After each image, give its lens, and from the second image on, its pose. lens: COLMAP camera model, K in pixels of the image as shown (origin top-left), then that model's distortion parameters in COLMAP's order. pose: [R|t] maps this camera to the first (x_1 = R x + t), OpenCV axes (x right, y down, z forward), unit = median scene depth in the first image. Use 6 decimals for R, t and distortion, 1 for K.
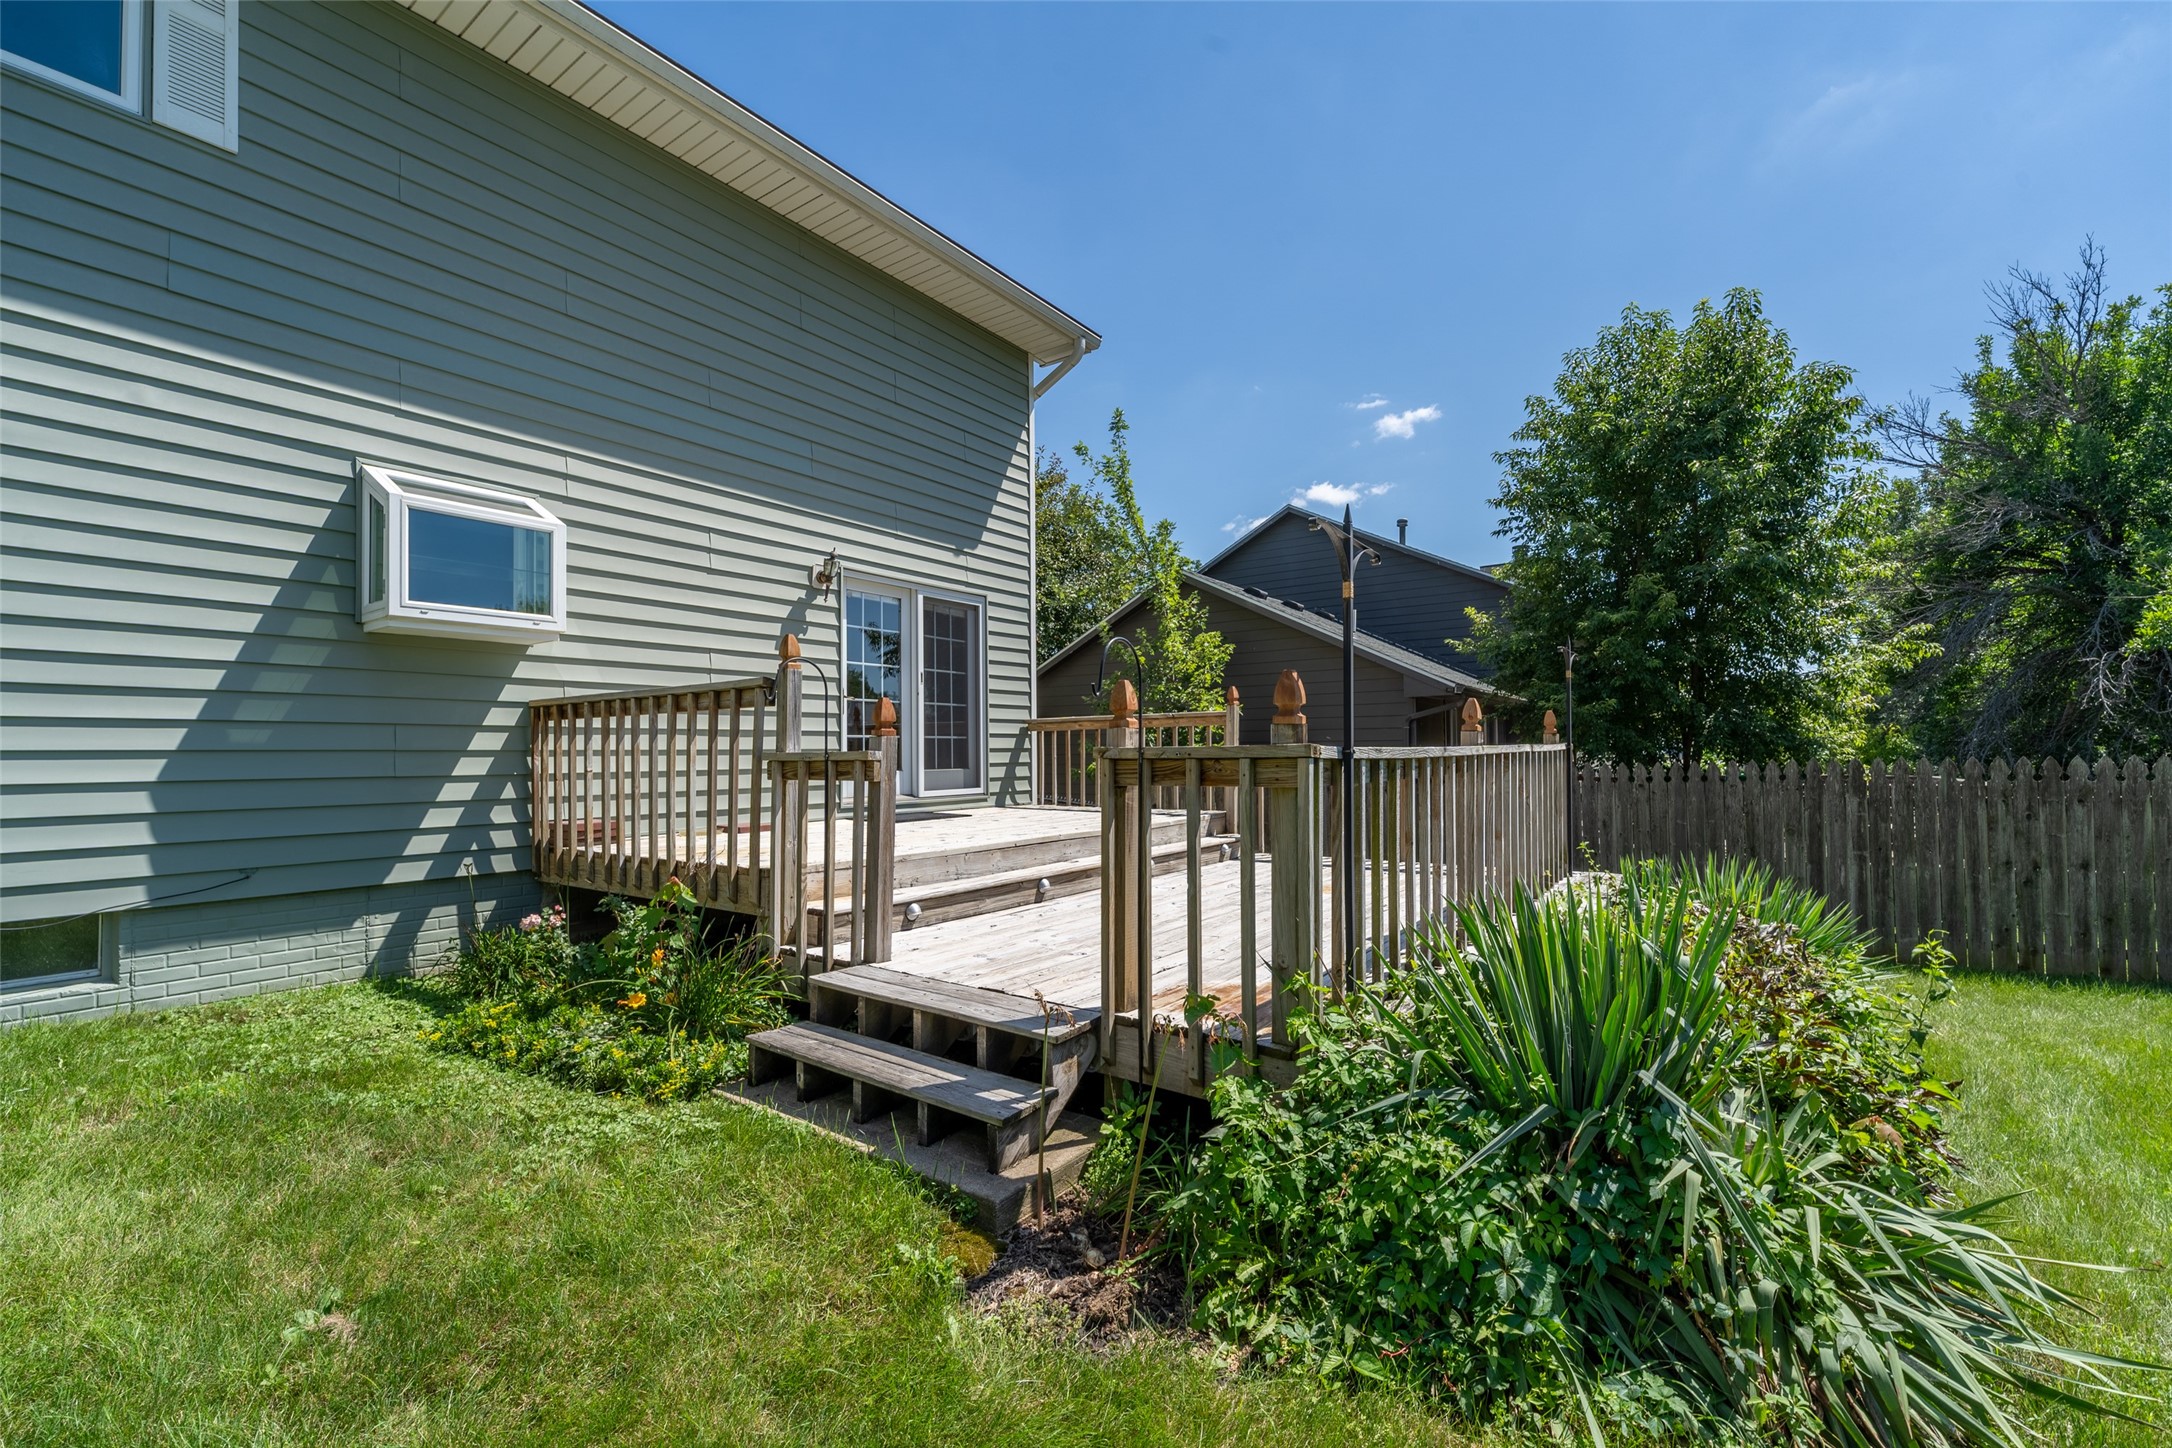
lens RADIAL K [[896.7, 0, 1086.0], [0, 896.7, 724.0], [0, 0, 1]] dist [-0.000933, -0.000429]
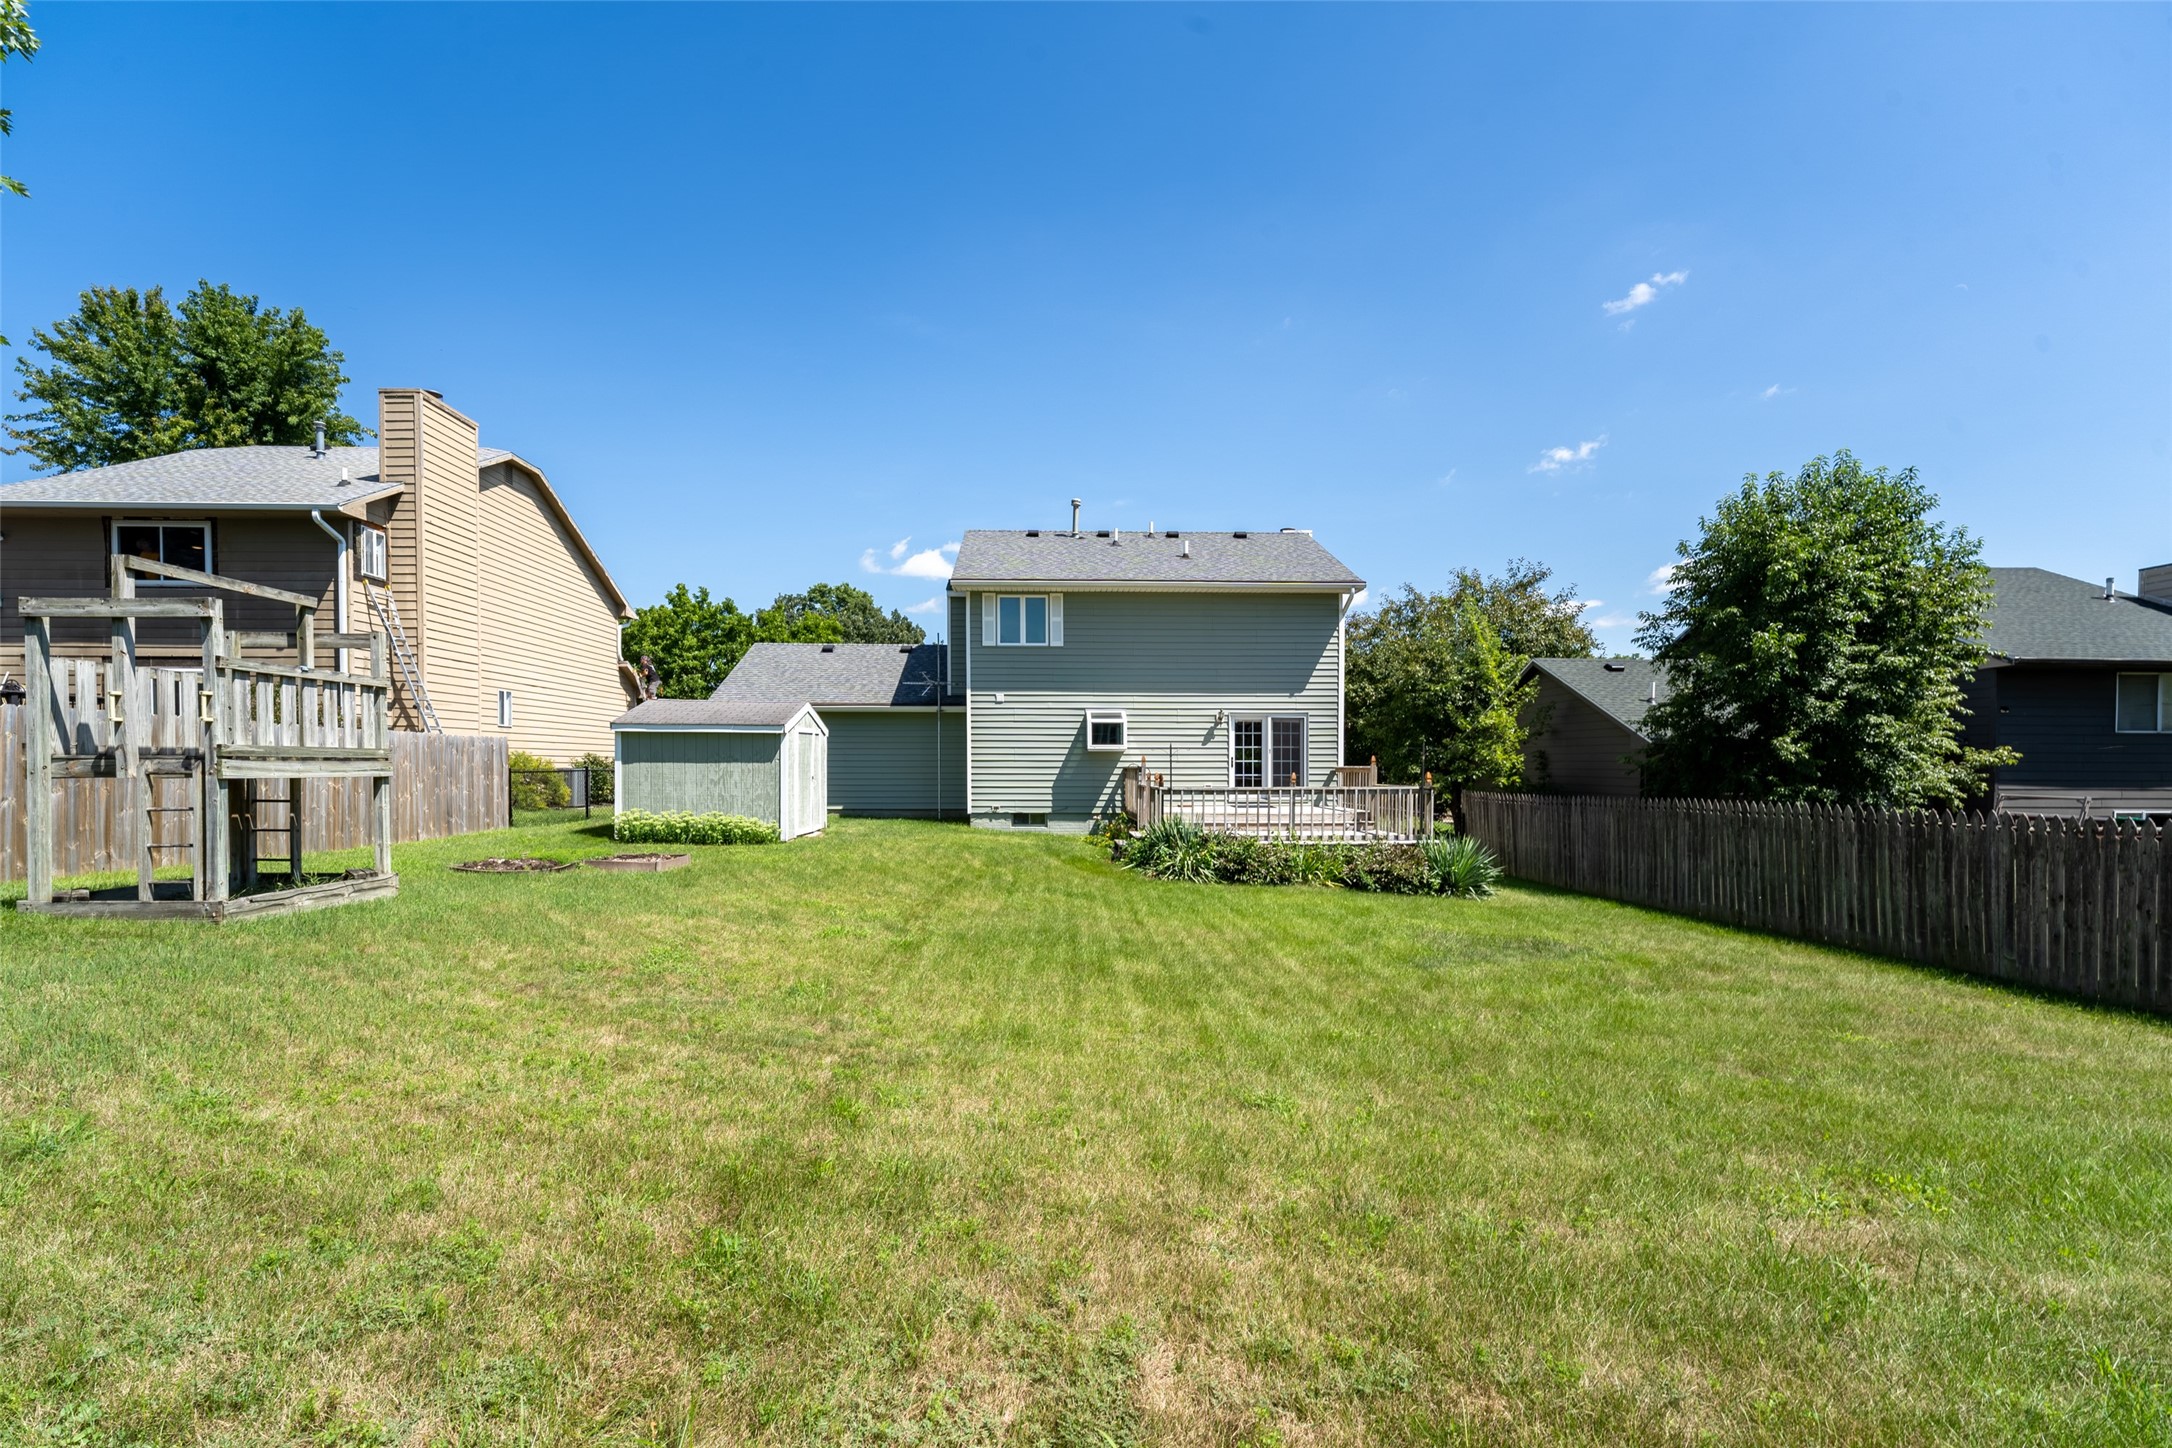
lens RADIAL K [[896.7, 0, 1086.0], [0, 896.7, 724.0], [0, 0, 1]] dist [-0.000933, -0.000429]
pose [[0.589367, -0.030696, -0.807282, 2.119061], [0.020345, 0.999525, -0.023153, -0.111477], [0.807609, -0.002778, 0.589711, -1.209647]]
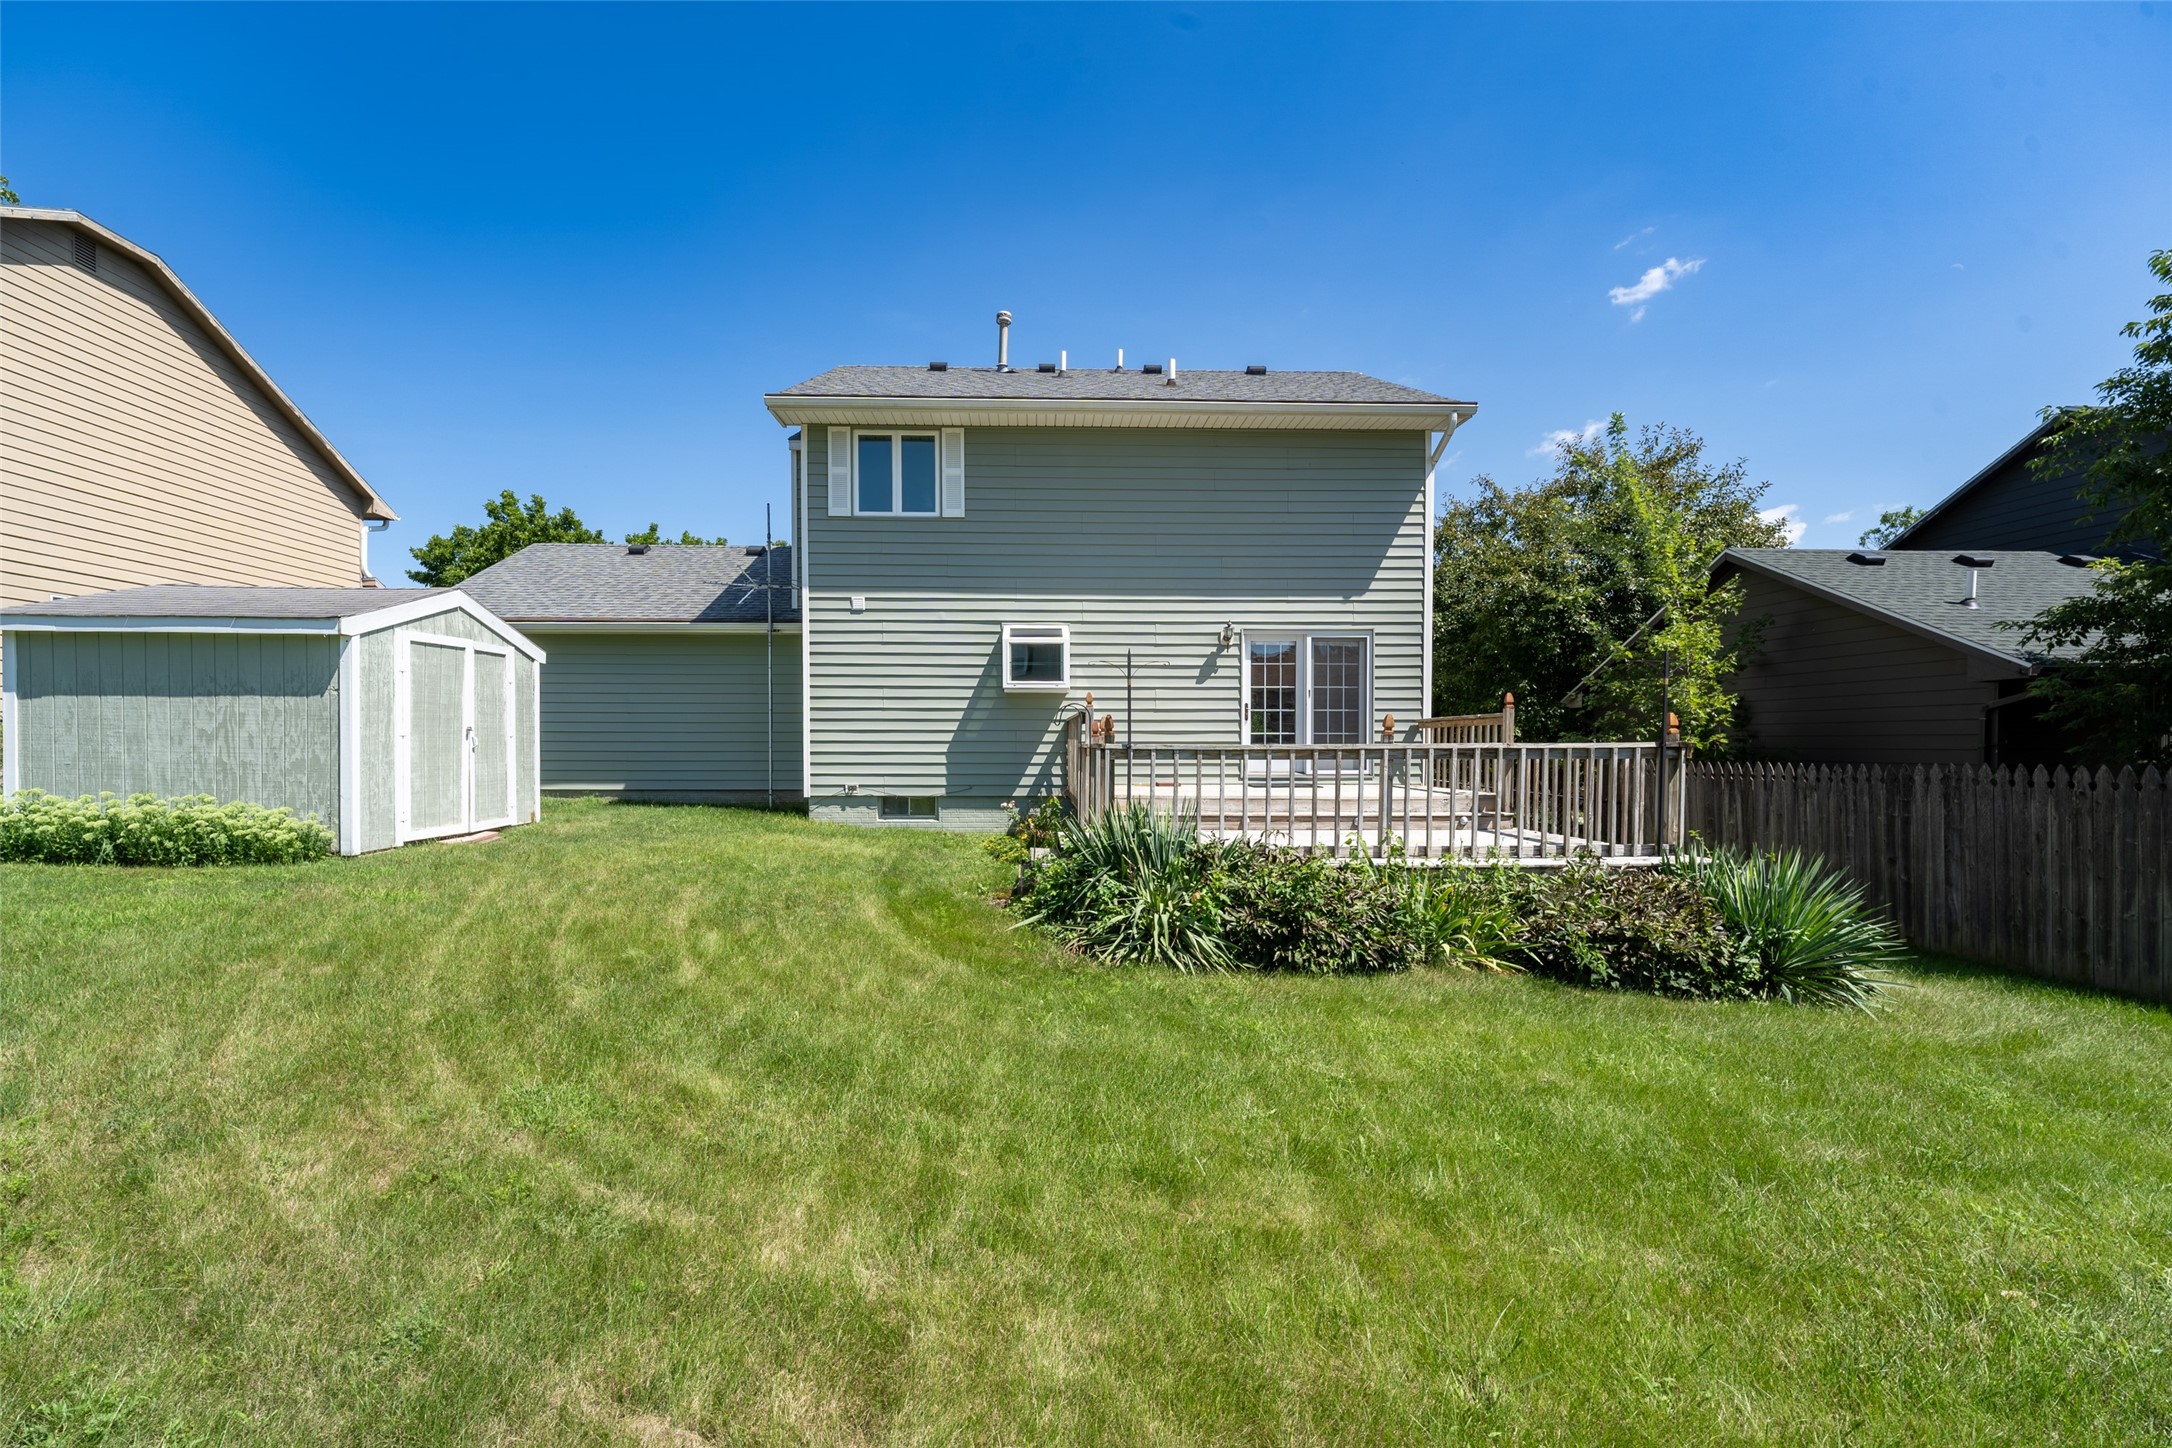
lens RADIAL K [[1040.0, 0, 1086.0], [0, 1040.0, 724.0], [0, 0, 1]] dist [-0.003290, -0.000587]
pose [[0.607402, -0.004073, -0.794384, 1.340248], [0.019330, 0.999767, 0.009654, -0.034481], [0.794160, -0.021220, 0.607339, -0.471902]]
